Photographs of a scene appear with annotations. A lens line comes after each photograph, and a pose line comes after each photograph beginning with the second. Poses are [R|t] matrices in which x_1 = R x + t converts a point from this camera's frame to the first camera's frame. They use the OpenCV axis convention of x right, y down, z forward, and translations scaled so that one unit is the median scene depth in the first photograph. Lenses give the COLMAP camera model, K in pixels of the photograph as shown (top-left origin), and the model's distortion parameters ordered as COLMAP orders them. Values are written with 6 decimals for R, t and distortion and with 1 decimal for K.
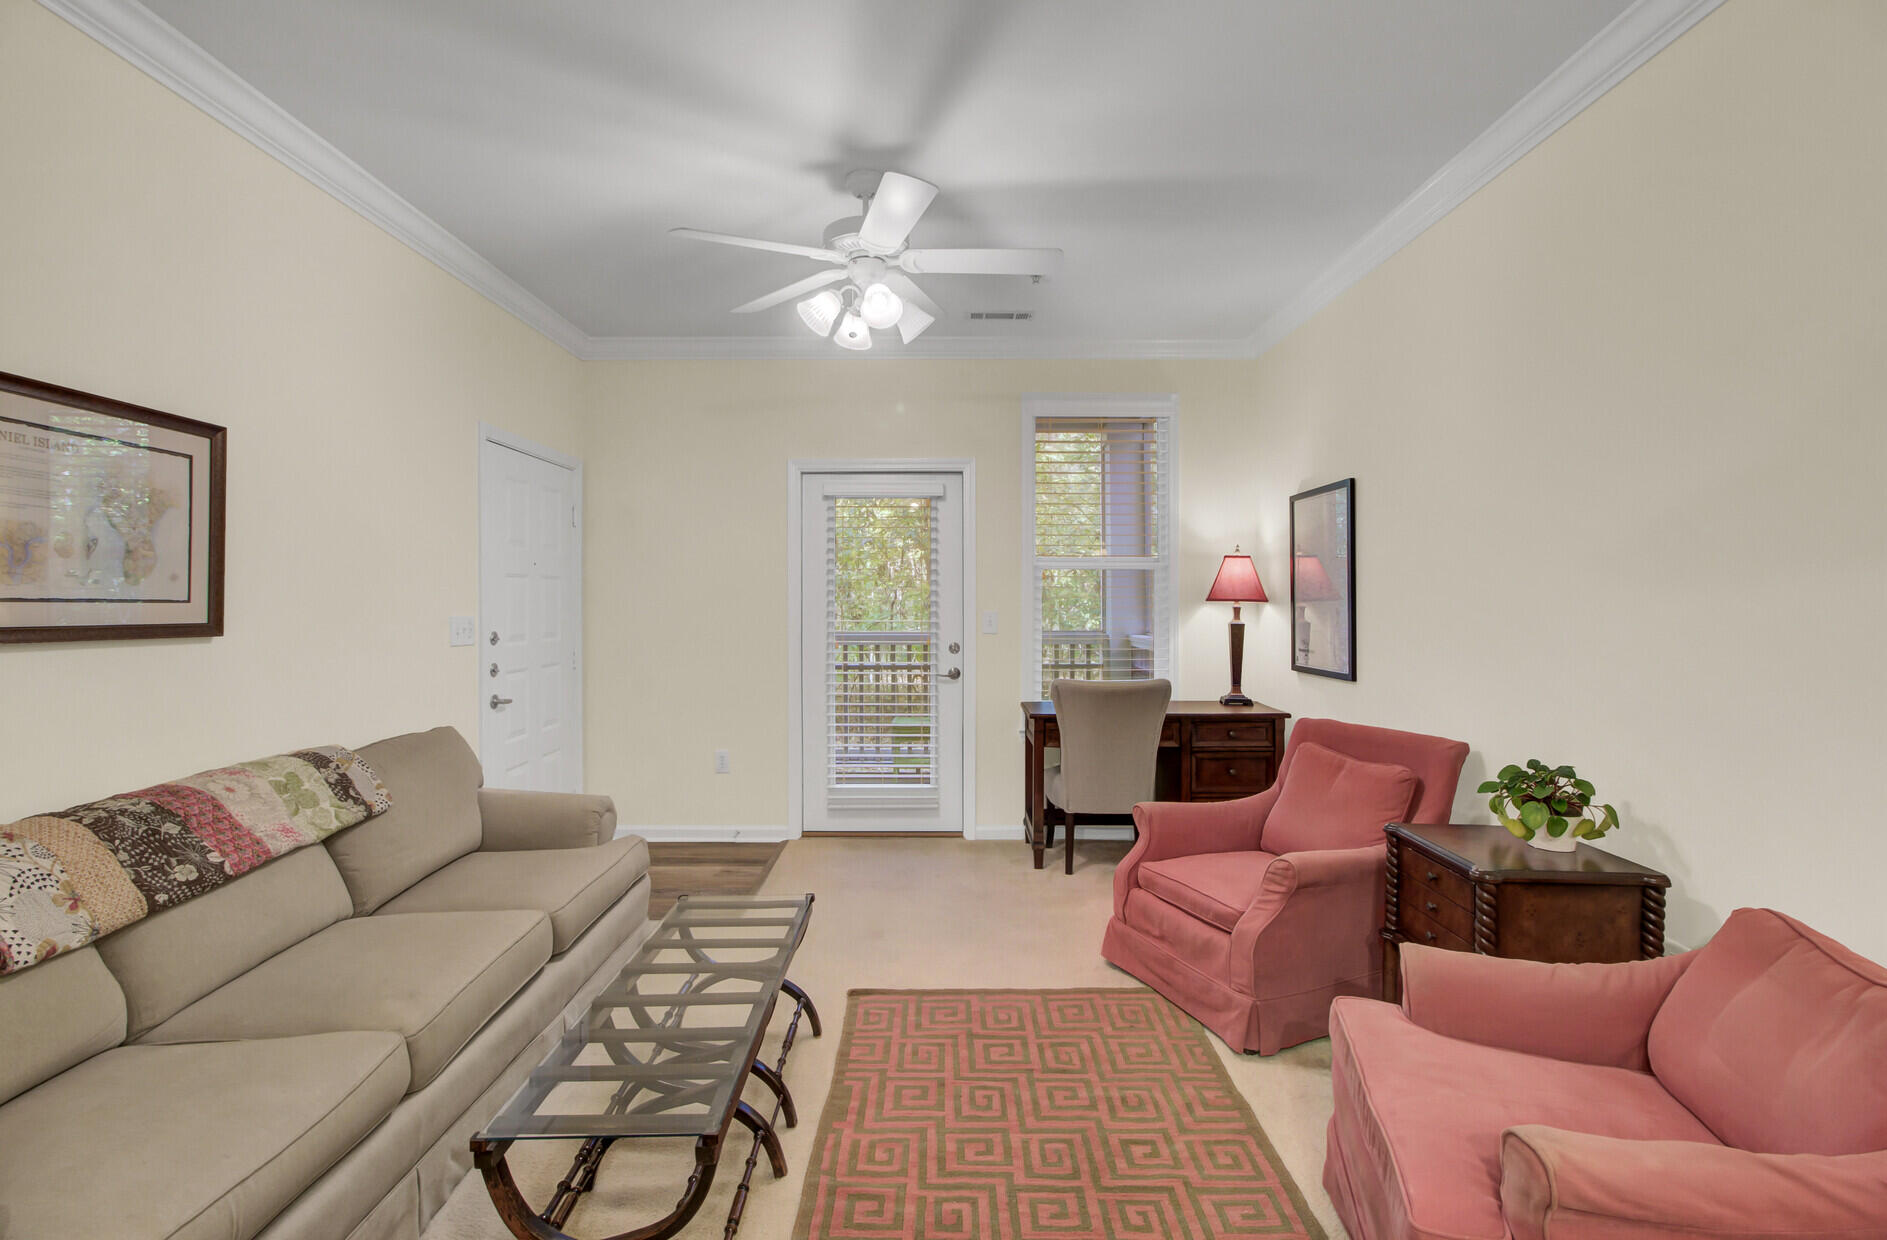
lens RADIAL K [[861.5, 0, 936.4], [0, 861.5, 578.1], [0, 0, 1]] dist [0.002066, 0.000902]
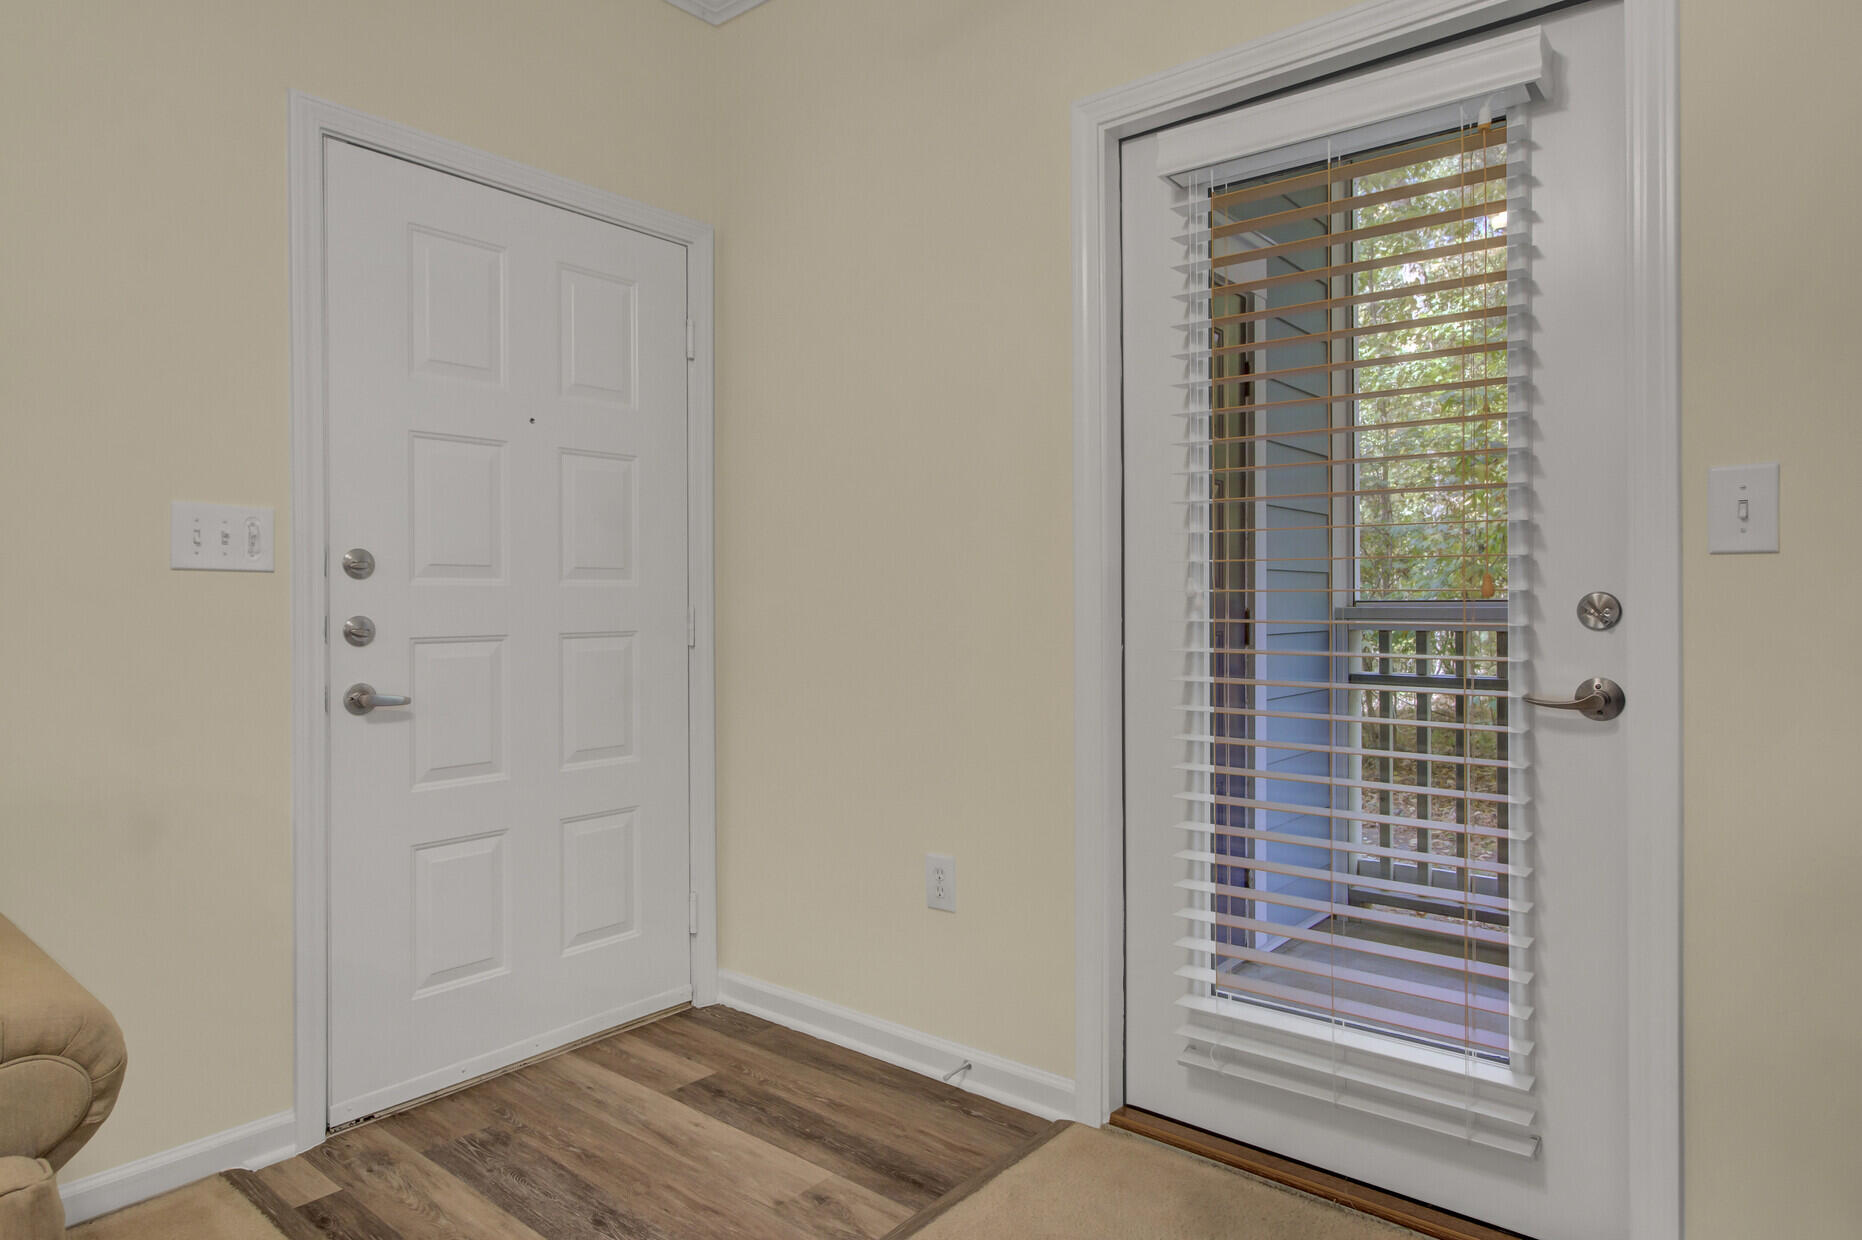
lens RADIAL K [[1099.3, 0, 931.0], [0, 1099.3, 620.0], [0, 0, 1]] dist [-0.002940, -0.000712]
pose [[0.775371, 0.000890, -0.631505, 0.095734], [0.018594, 0.999533, 0.024238, 0.085384], [0.631232, -0.030535, 0.774993, 0.687453]]
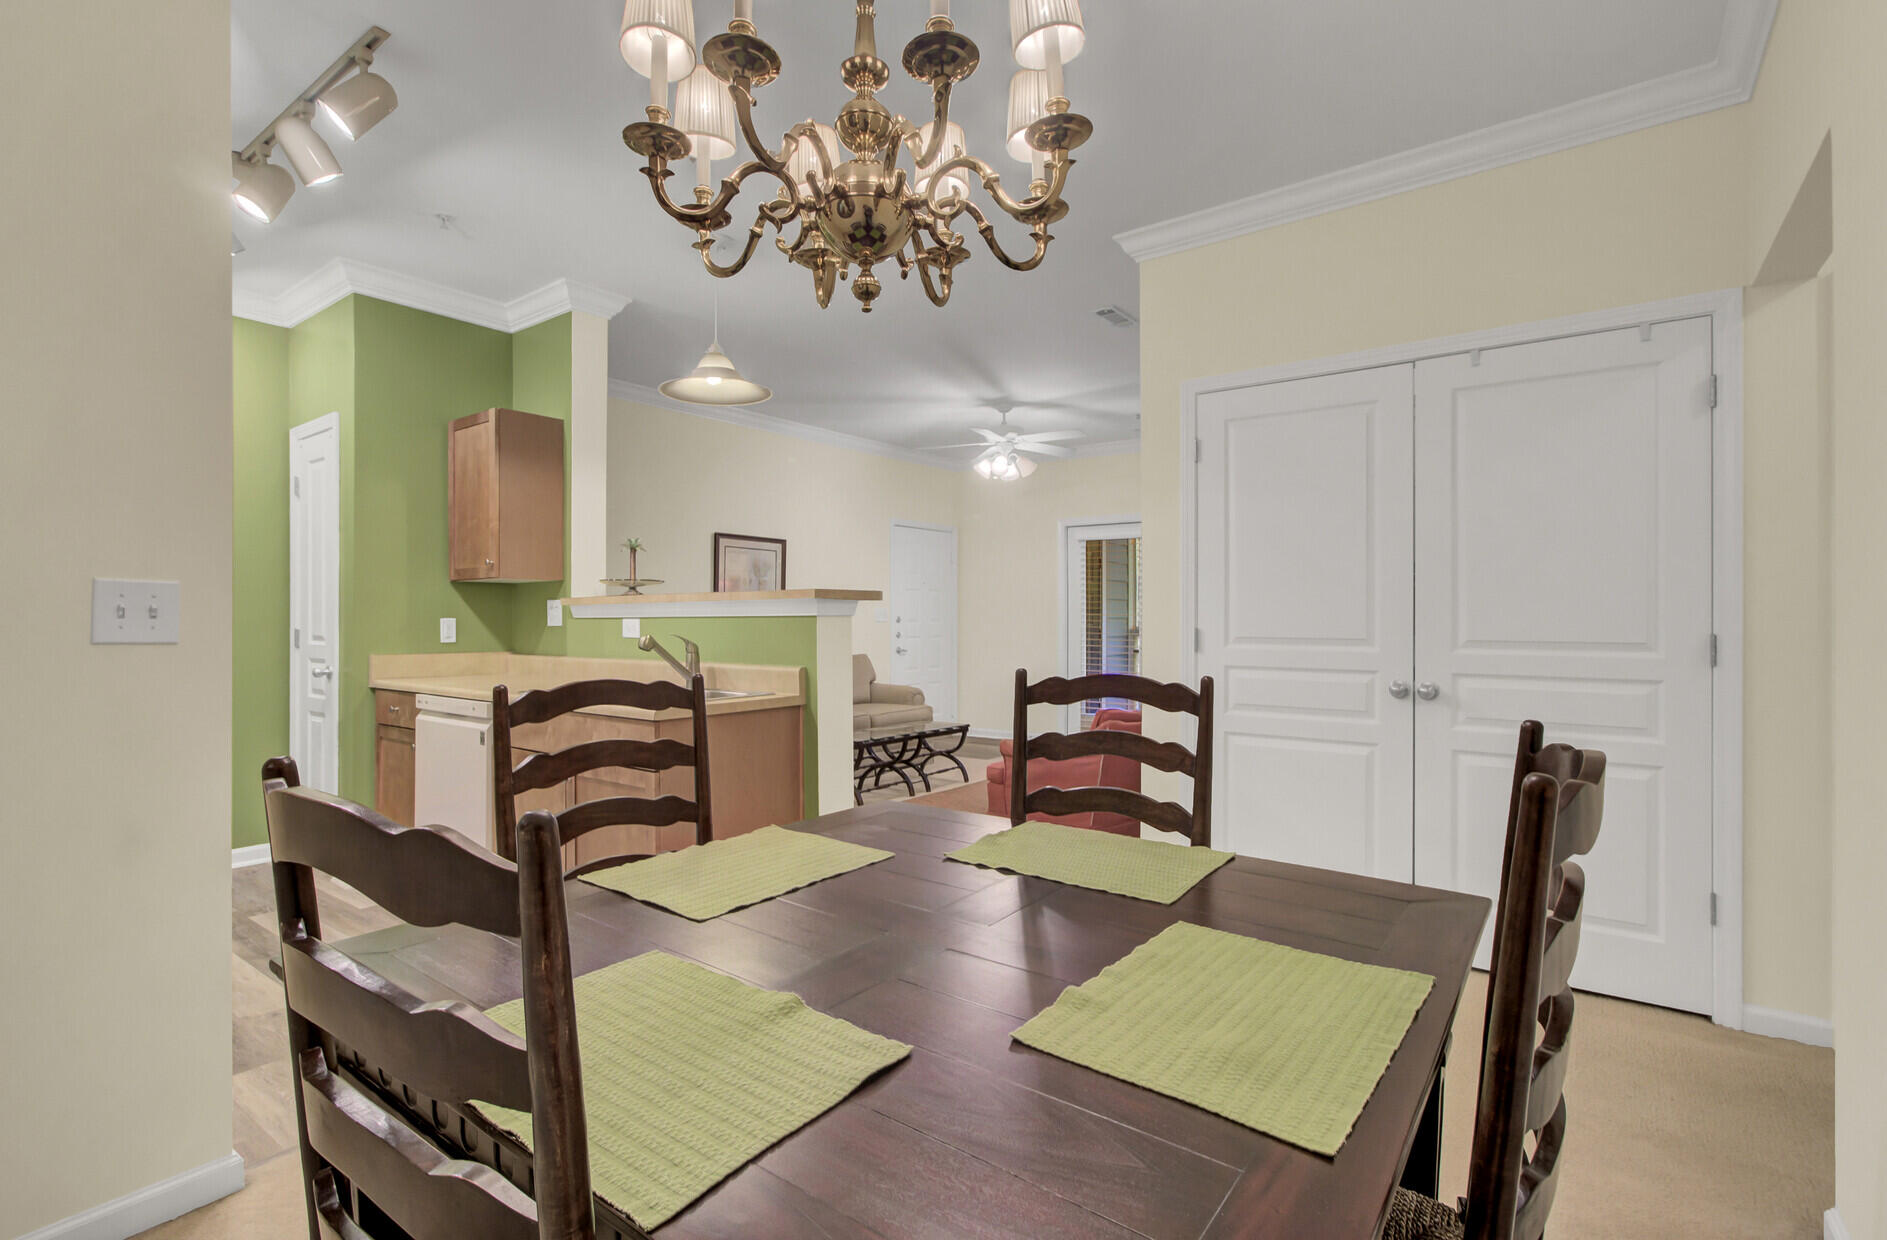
lens RADIAL K [[880.2, 0, 943.5], [0, 880.2, 620.0], [0, 0, 1]] dist [-0.049957, 0.000471]
pose [[0.806580, 0.012206, -0.590999, 0.797002], [0.003517, 0.999670, 0.025445, 0.013041], [0.591114, -0.022602, 0.806271, -0.632798]]
